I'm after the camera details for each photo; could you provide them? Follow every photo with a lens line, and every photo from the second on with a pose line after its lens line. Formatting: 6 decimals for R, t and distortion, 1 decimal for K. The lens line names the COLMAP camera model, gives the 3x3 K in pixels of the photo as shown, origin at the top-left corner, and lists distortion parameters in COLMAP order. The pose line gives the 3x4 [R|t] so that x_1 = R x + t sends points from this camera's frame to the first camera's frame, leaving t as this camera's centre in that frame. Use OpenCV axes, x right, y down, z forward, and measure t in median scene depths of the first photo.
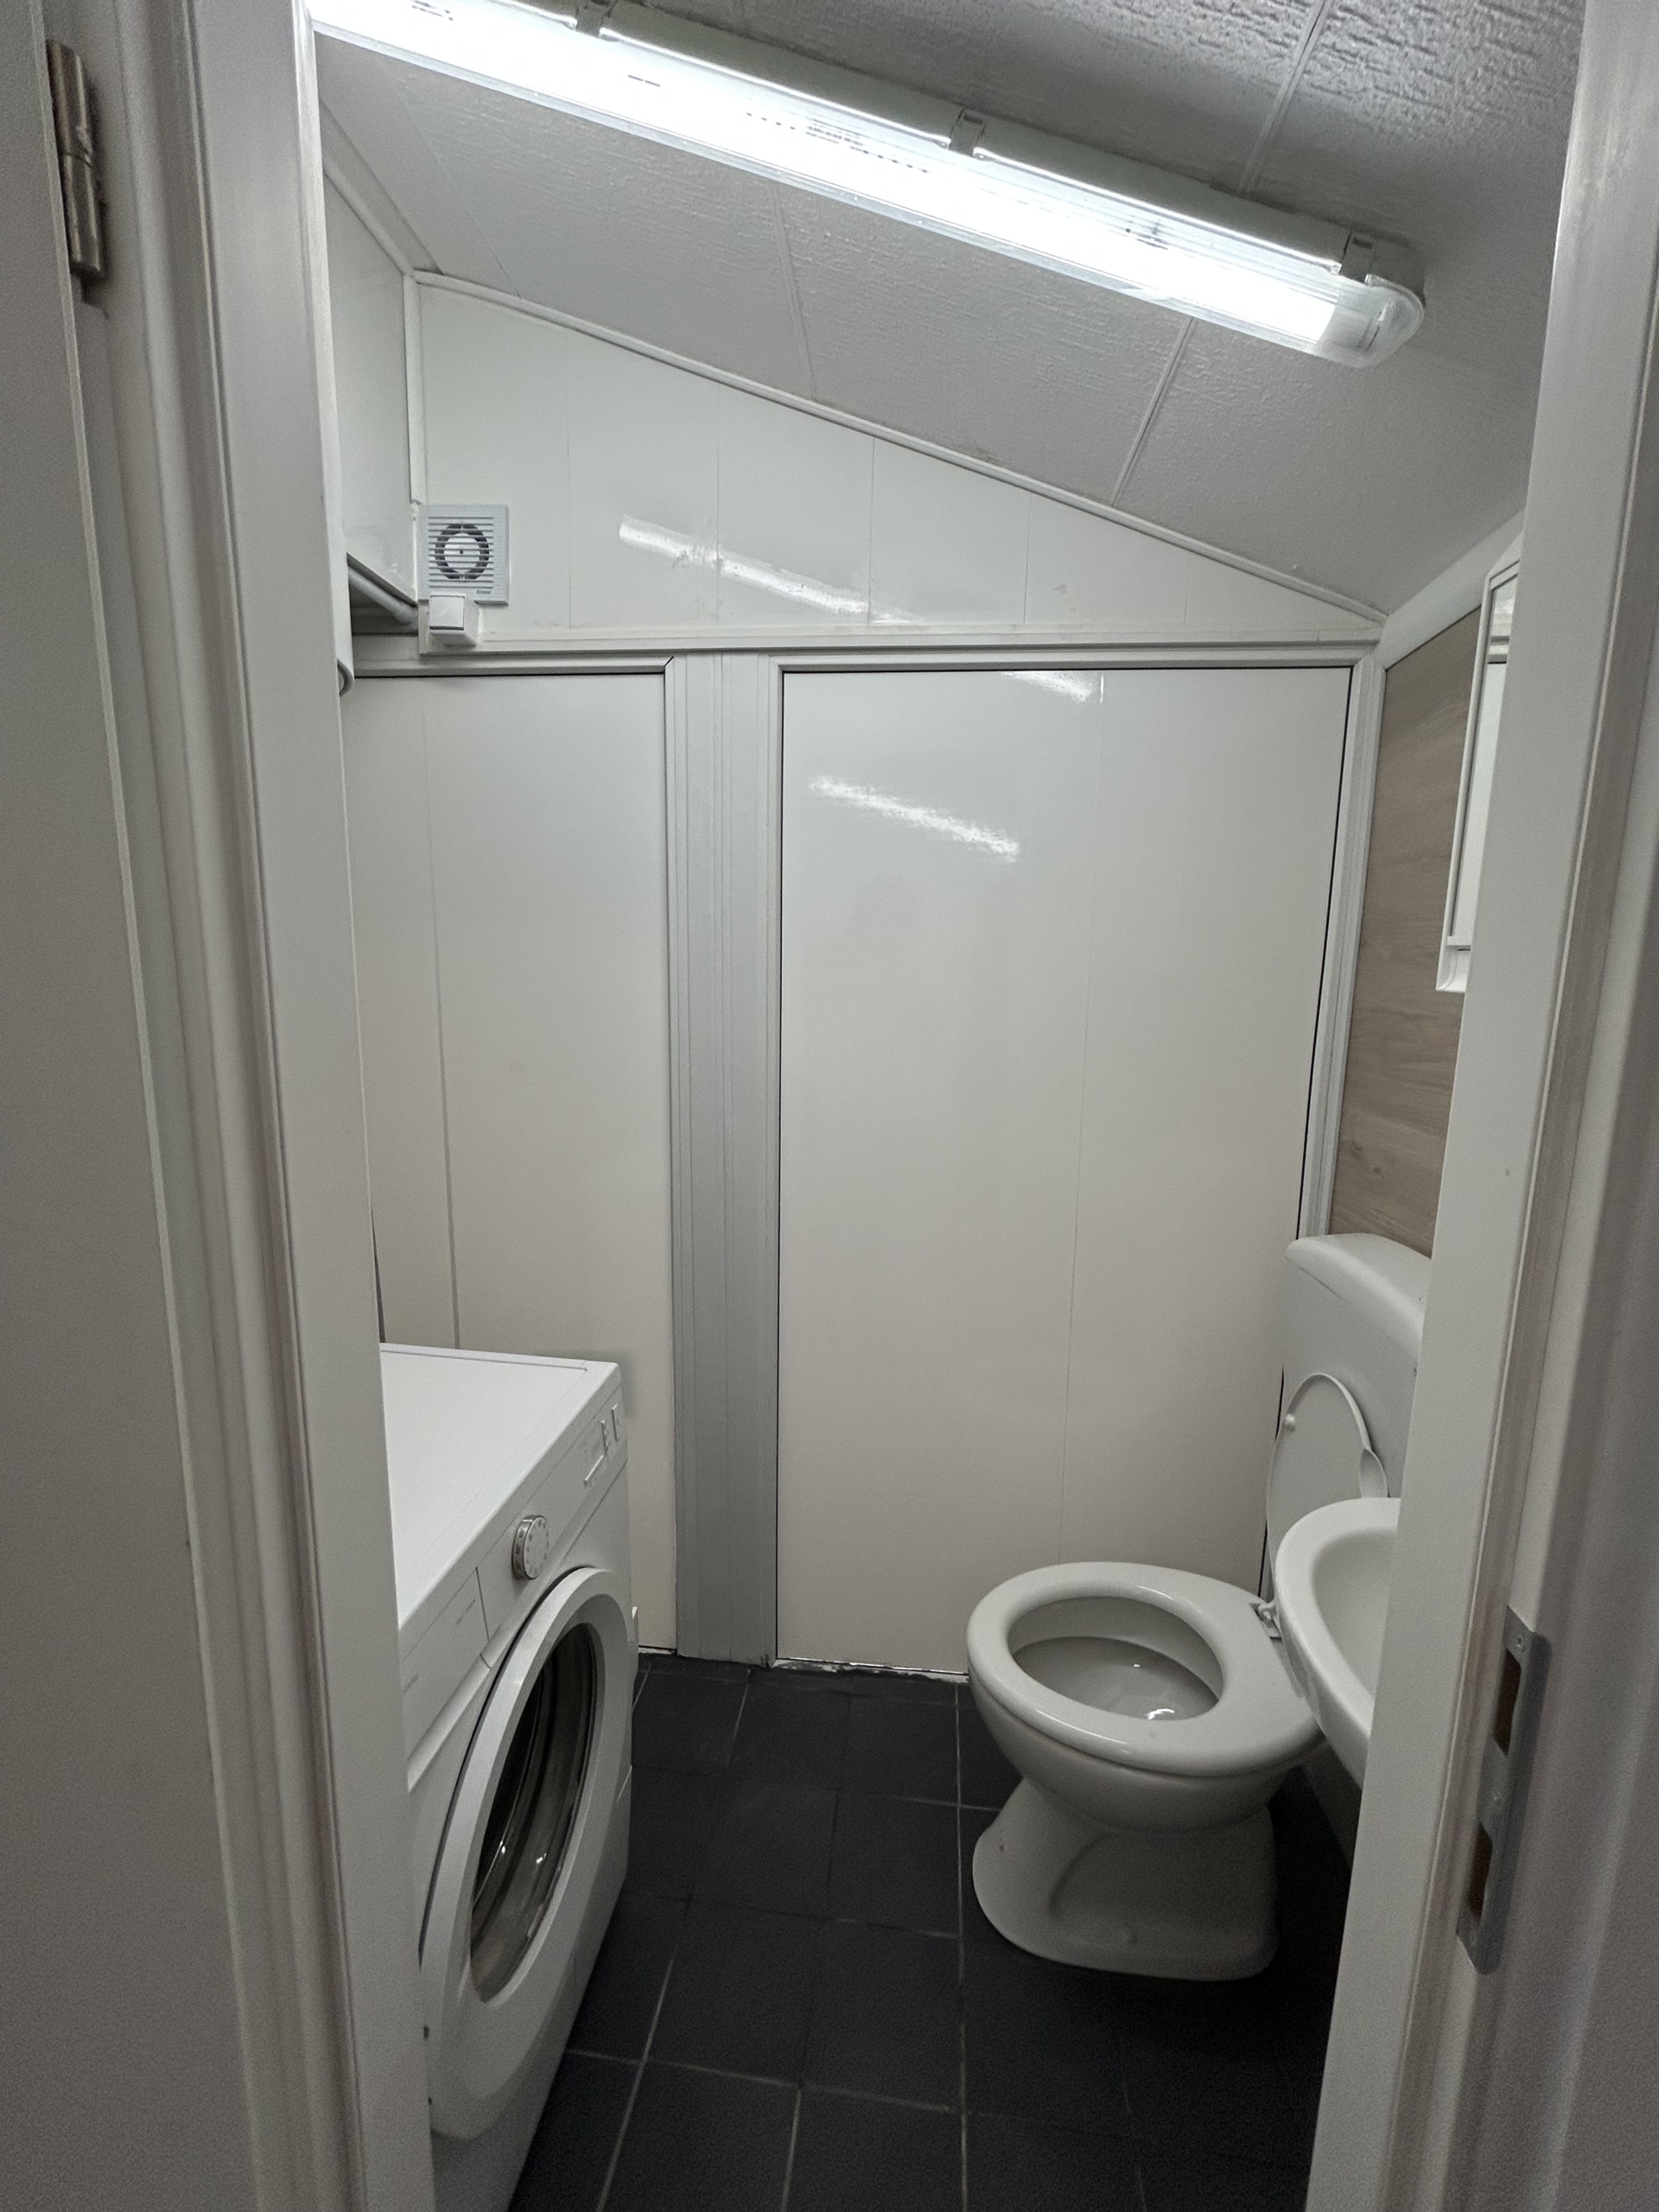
lens RADIAL K [[893.7, 0, 829.5], [0, 893.7, 1106.0], [0, 0, 1]] dist [-0.000668, 0.000099]
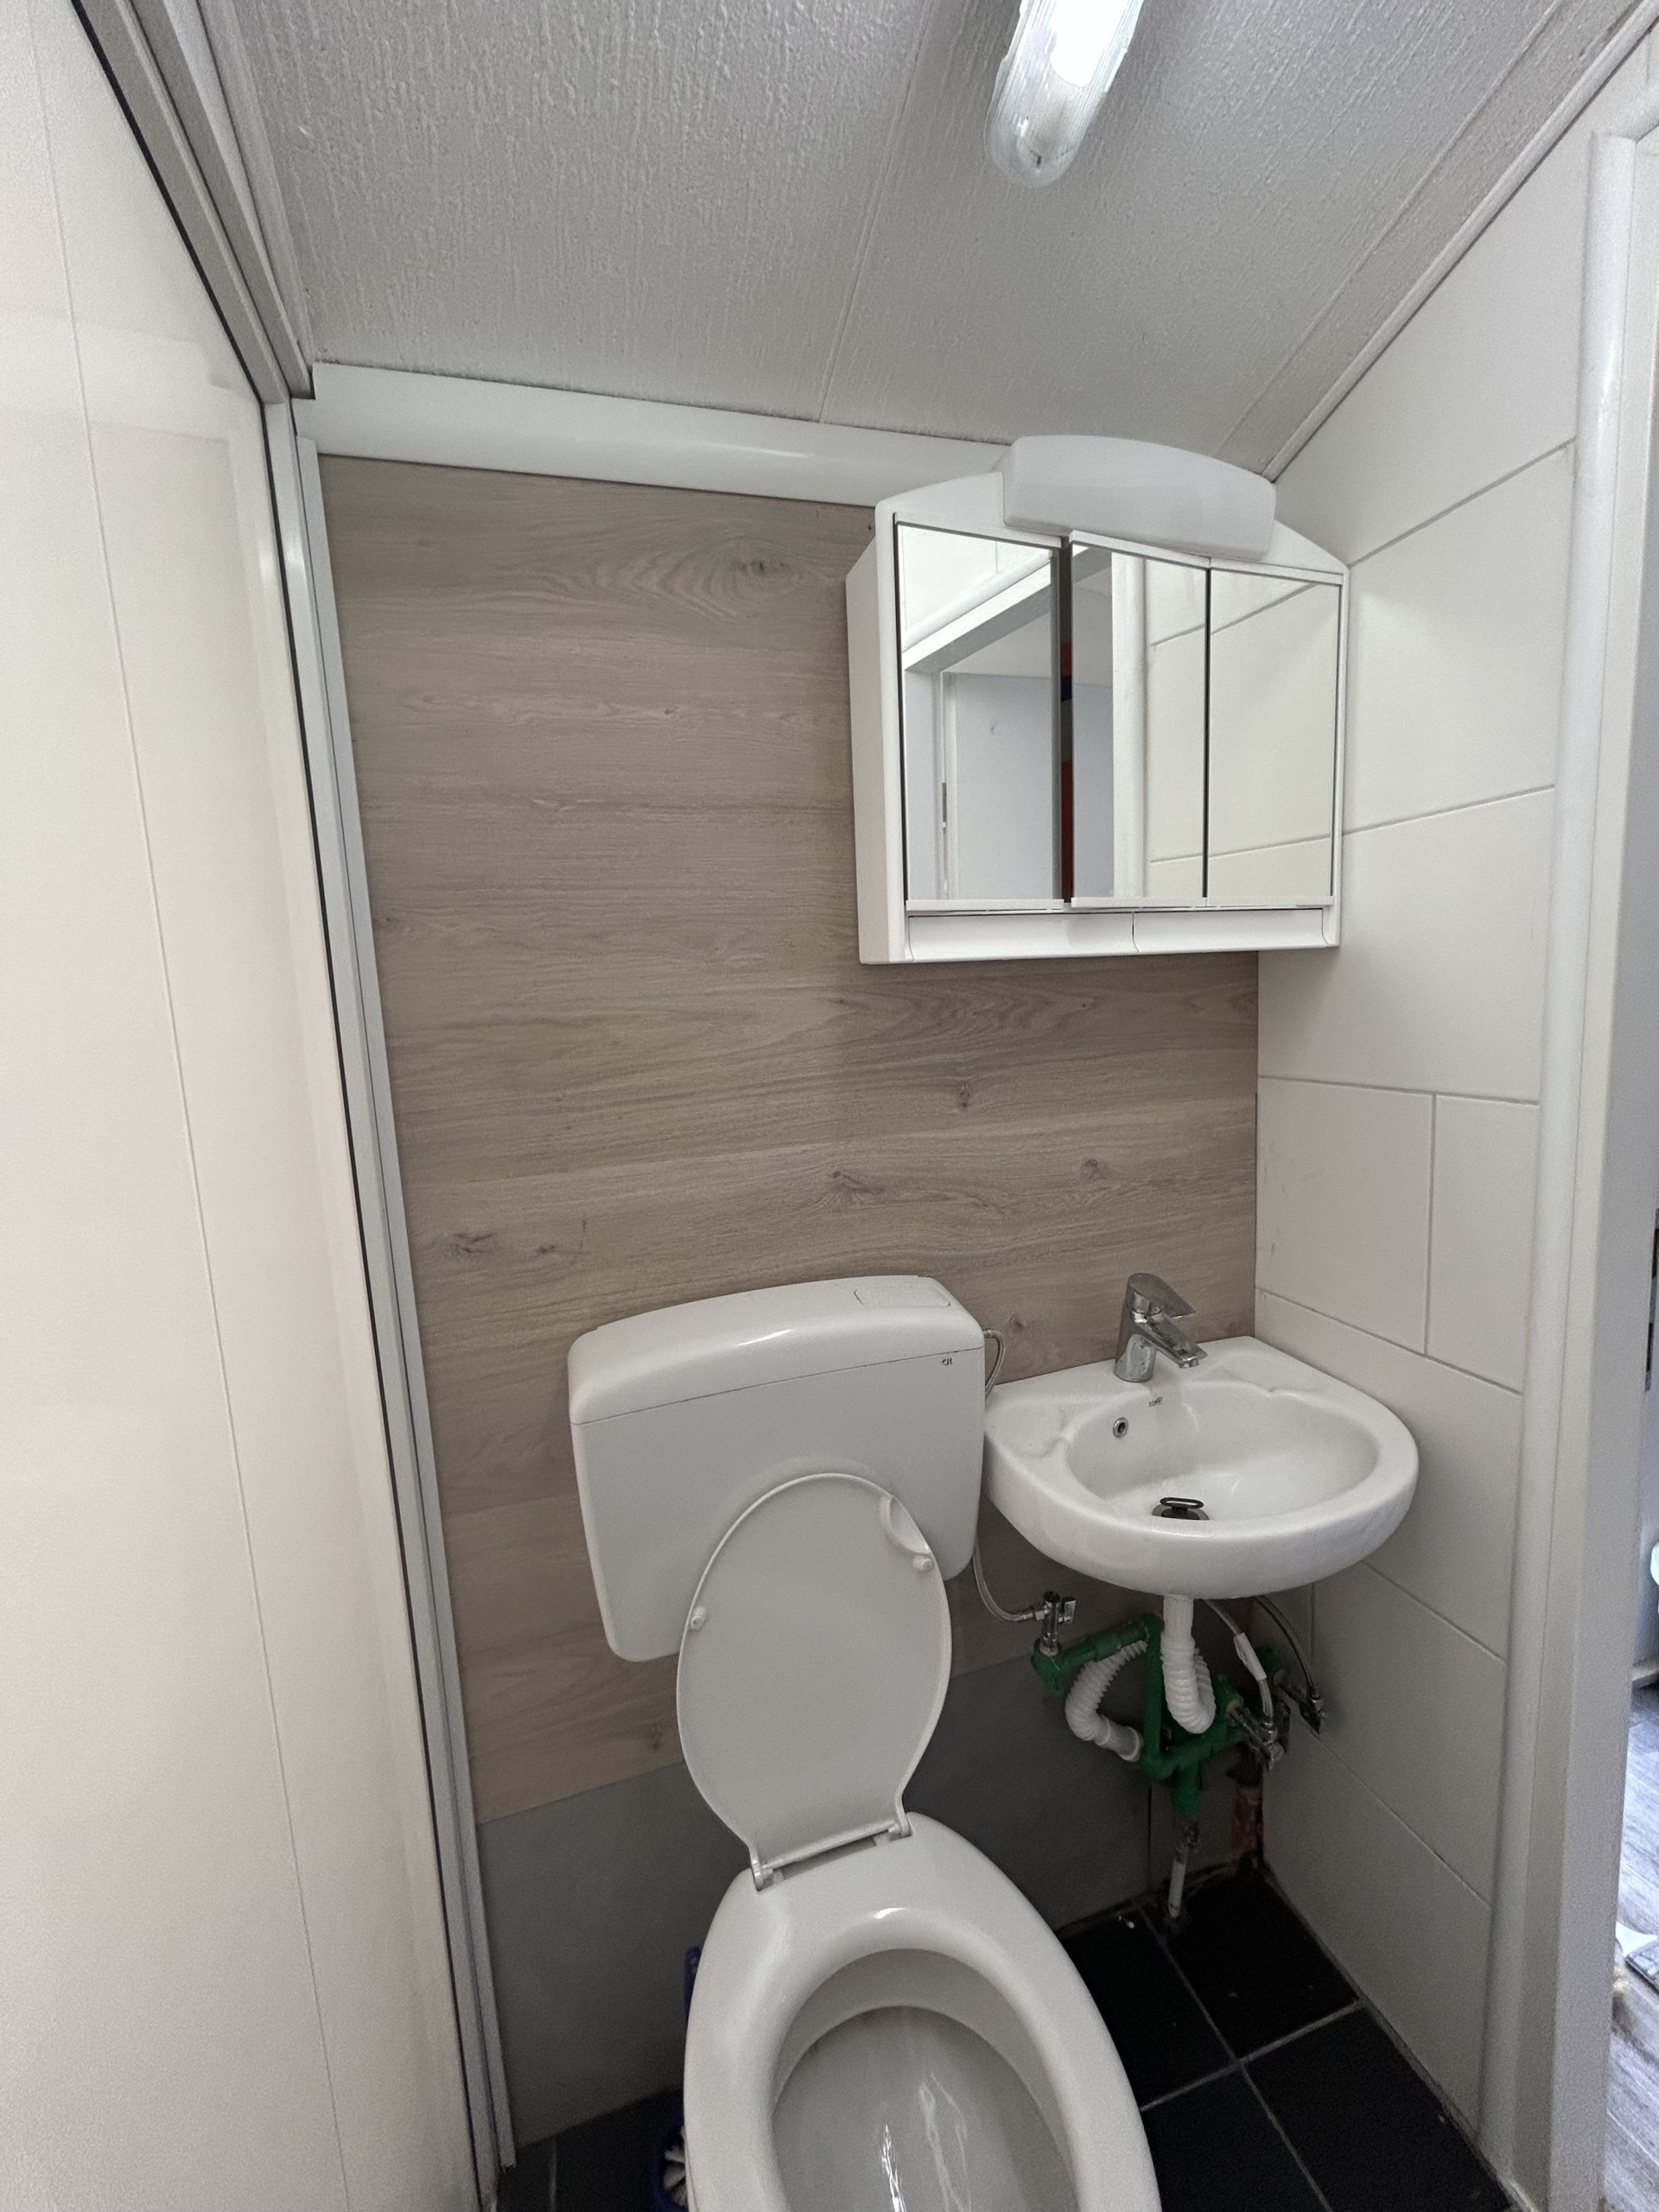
lens RADIAL K [[893.7, 0, 829.5], [0, 893.7, 1106.0], [0, 0, 1]] dist [-0.000668, 0.000099]
pose [[-0.418143, -0.115322, 0.901031, -0.090929], [0.183817, 0.960646, 0.208257, -0.142852], [-0.889589, 0.252706, -0.380489, 1.073399]]
